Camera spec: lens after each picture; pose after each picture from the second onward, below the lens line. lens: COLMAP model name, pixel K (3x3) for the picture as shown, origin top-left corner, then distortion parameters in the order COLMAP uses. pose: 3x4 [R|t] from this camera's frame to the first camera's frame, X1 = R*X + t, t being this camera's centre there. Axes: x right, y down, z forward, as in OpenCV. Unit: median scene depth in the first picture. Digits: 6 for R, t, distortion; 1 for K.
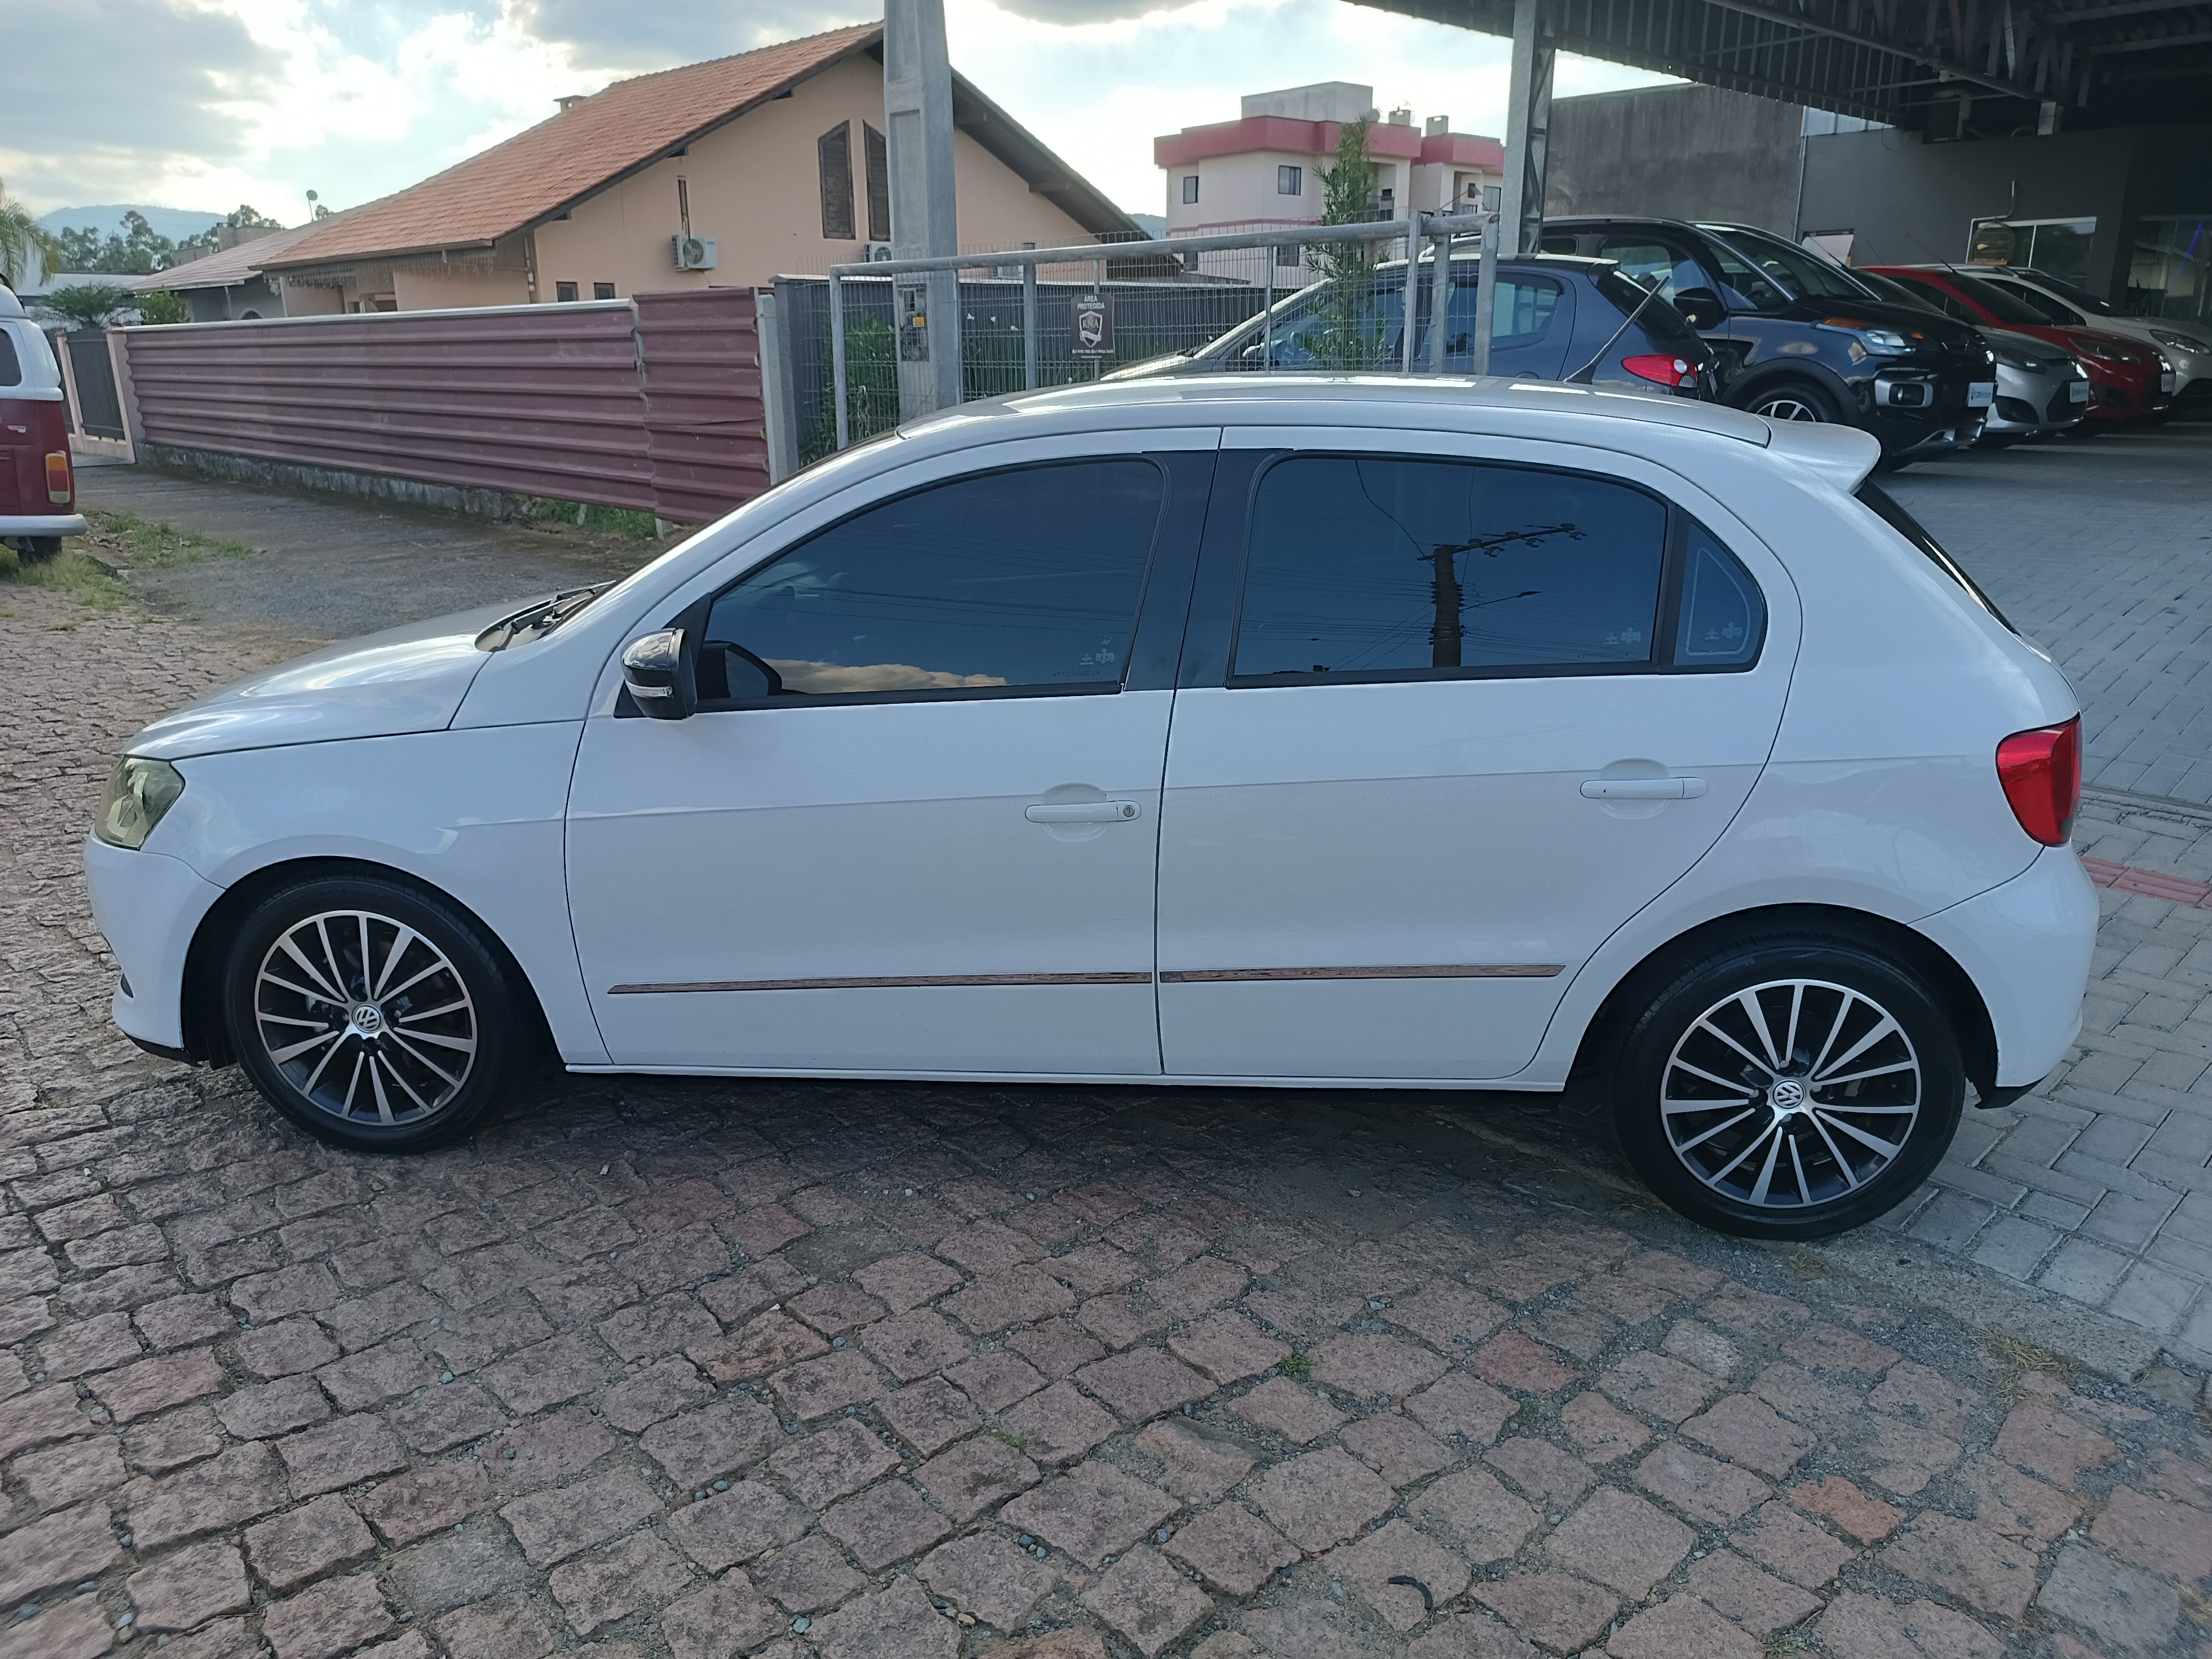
lens RADIAL K [[1587.3, 0, 1106.0], [0, 1587.3, 829.5], [0, 0, 1]] dist [0.012709, -0.012487]
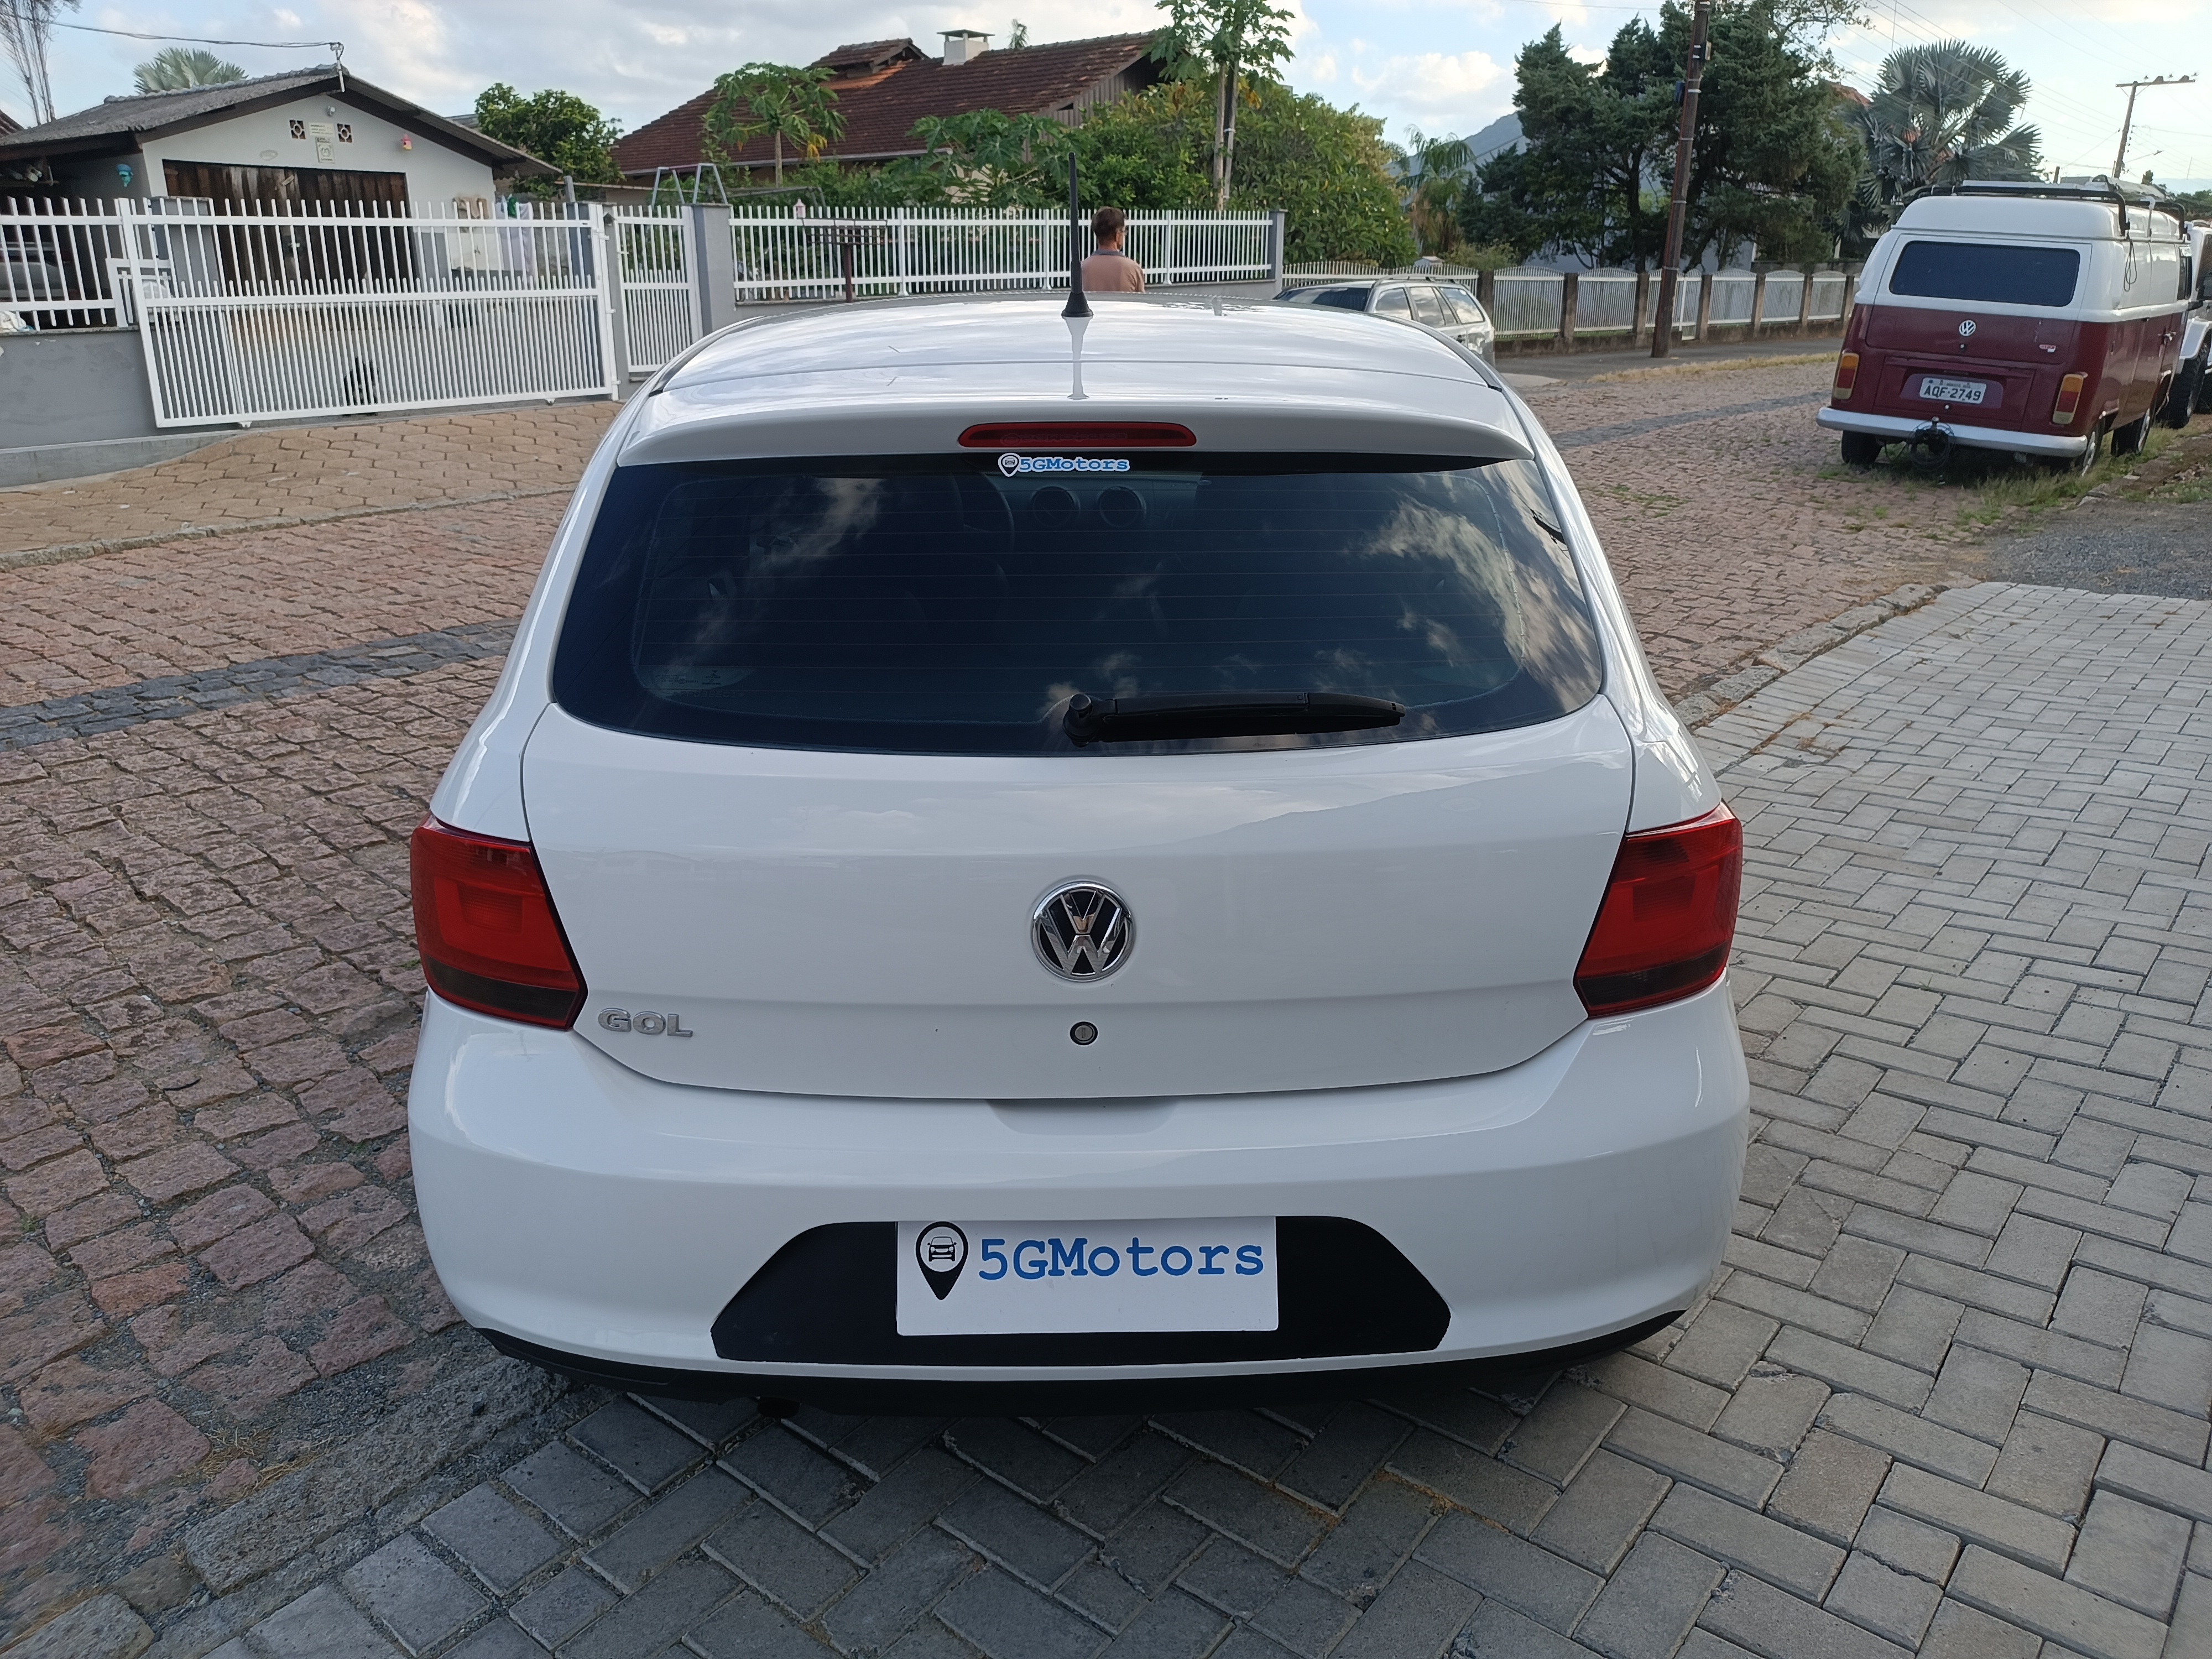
lens RADIAL K [[1587.3, 0, 1106.0], [0, 1587.3, 829.5], [0, 0, 1]] dist [0.012709, -0.012487]
pose [[0.115971, 0.329576, -0.936979, 1.210150], [-0.290003, 0.913475, 0.285415, -0.323158], [0.949973, 0.238627, 0.201515, 1.080286]]
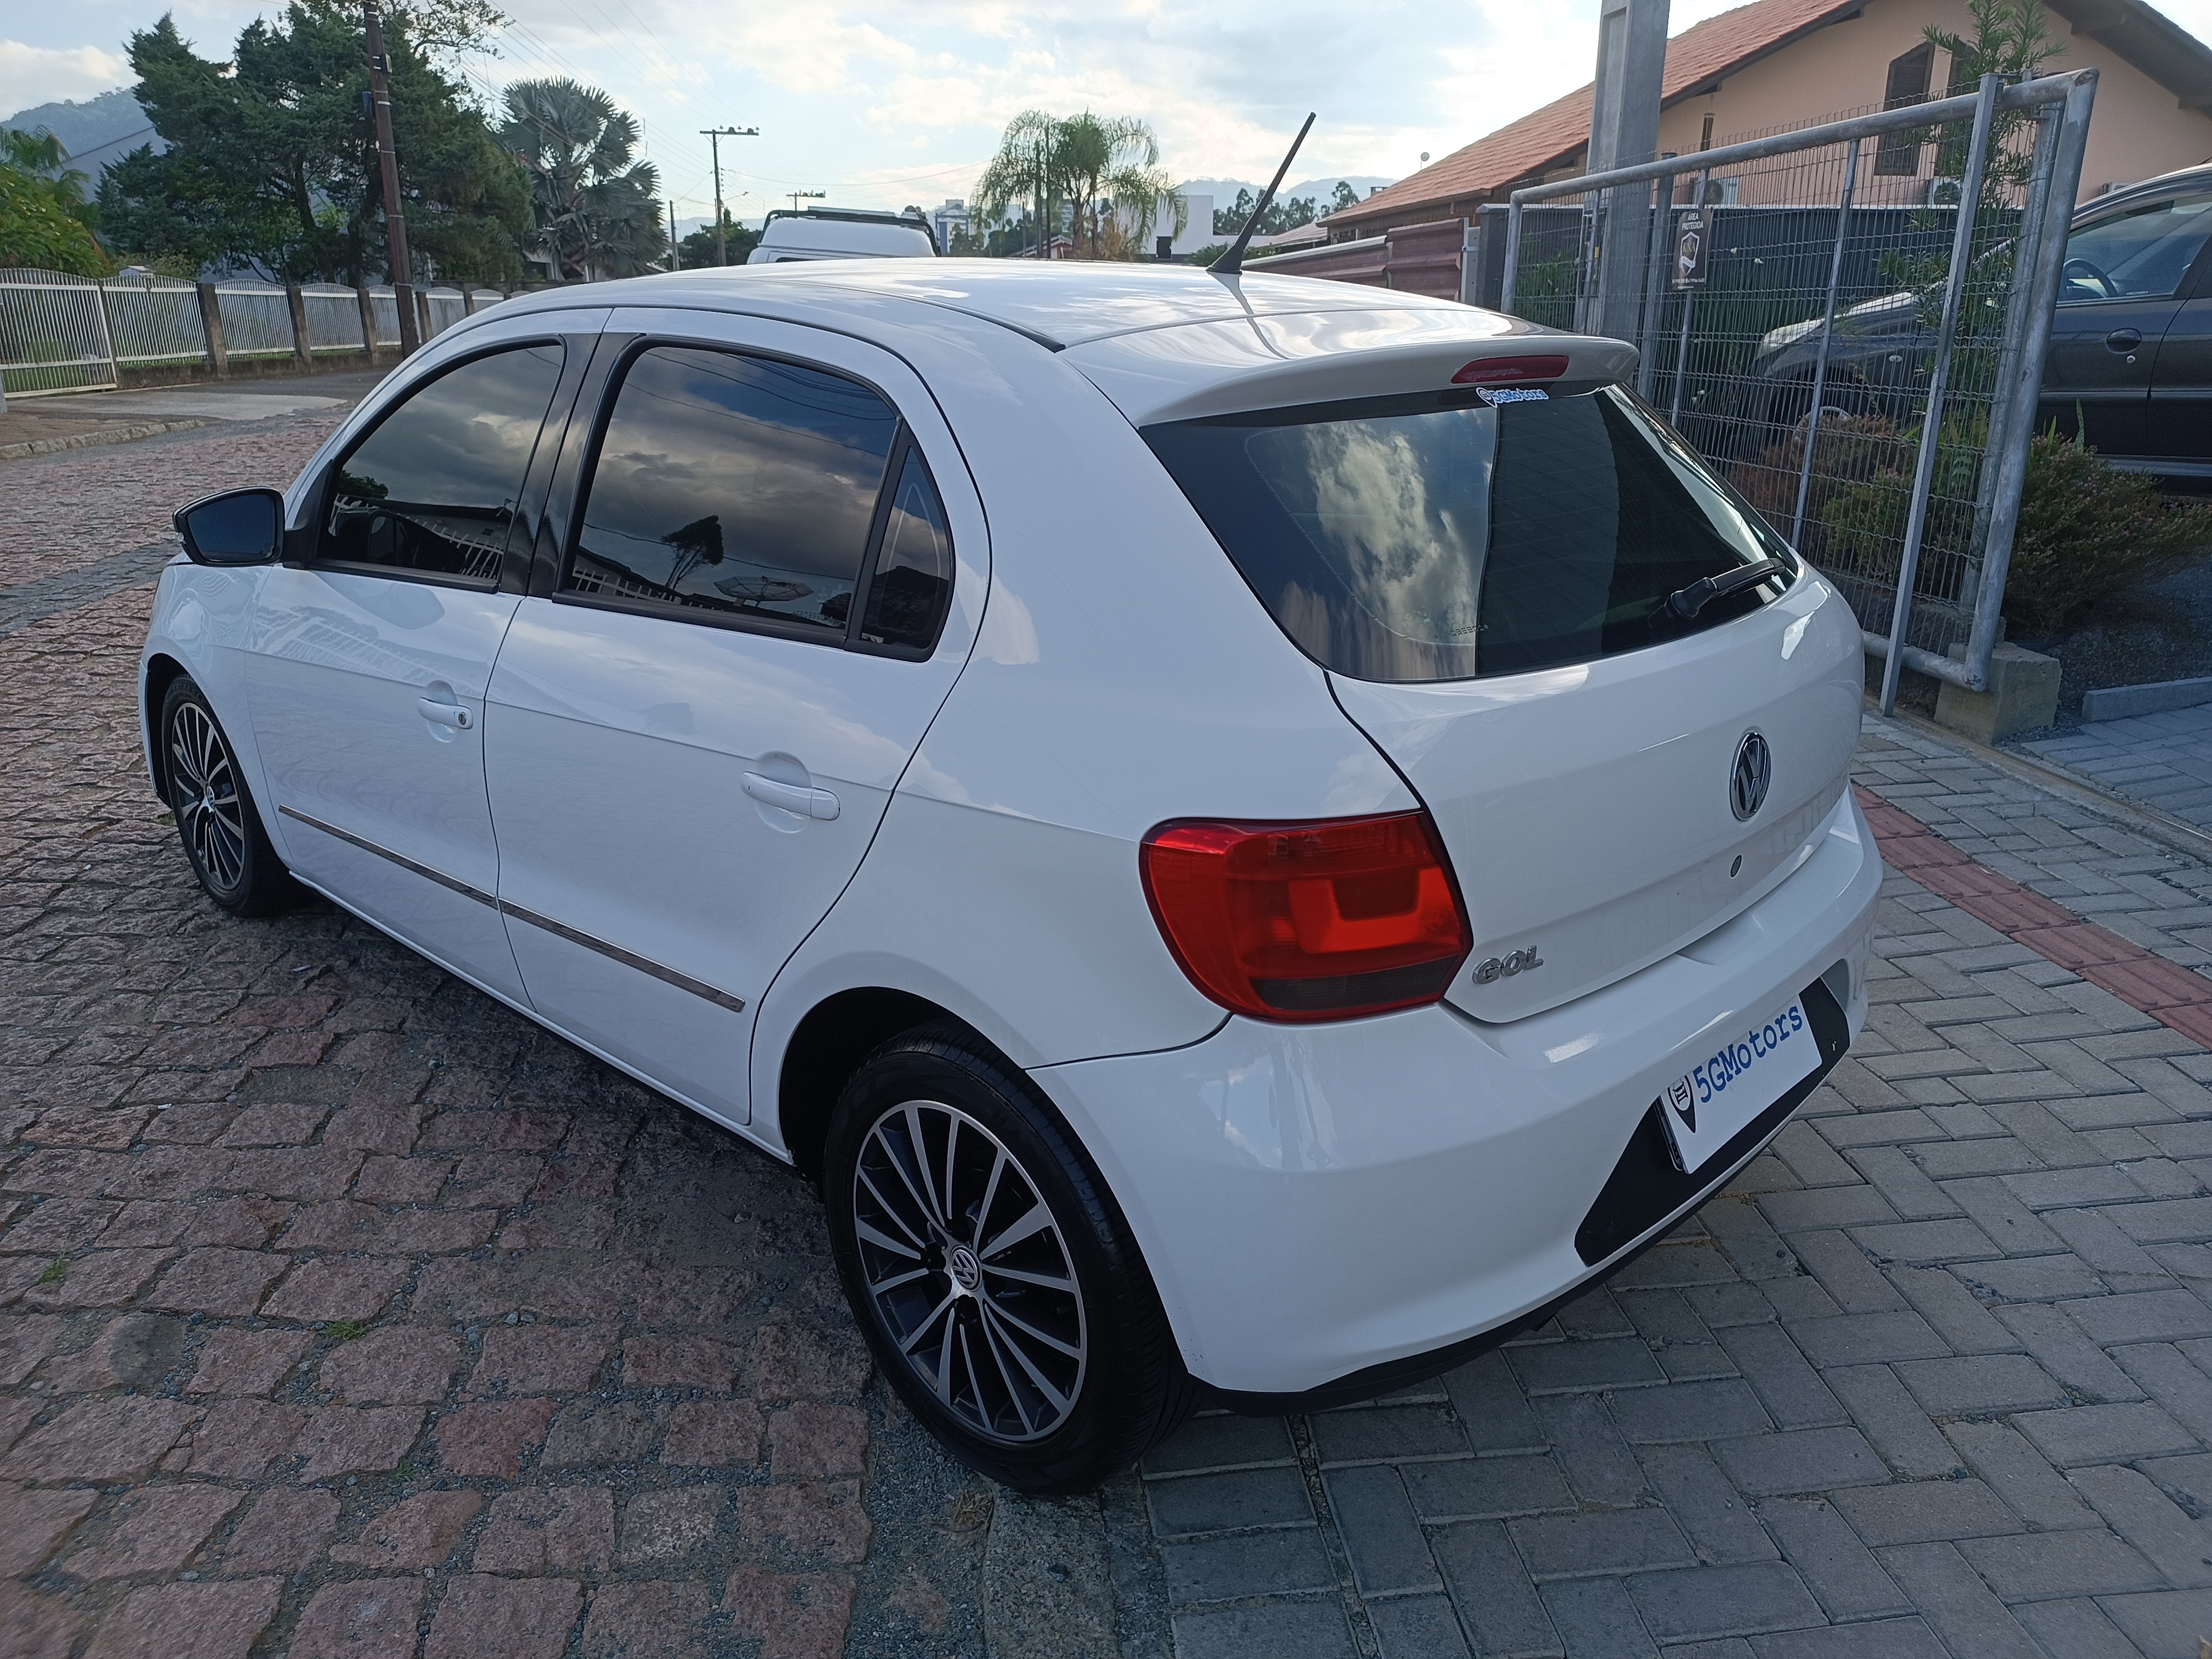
lens RADIAL K [[1579.5, 0, 1106.0], [0, 1579.5, 829.5], [0, 0, 1]] dist [0.012729, -0.002345]
pose [[0.784448, 0.202798, -0.586101, 0.852993], [-0.188052, 0.978315, 0.086818, -0.097495], [0.590997, 0.042113, 0.805573, 0.463131]]
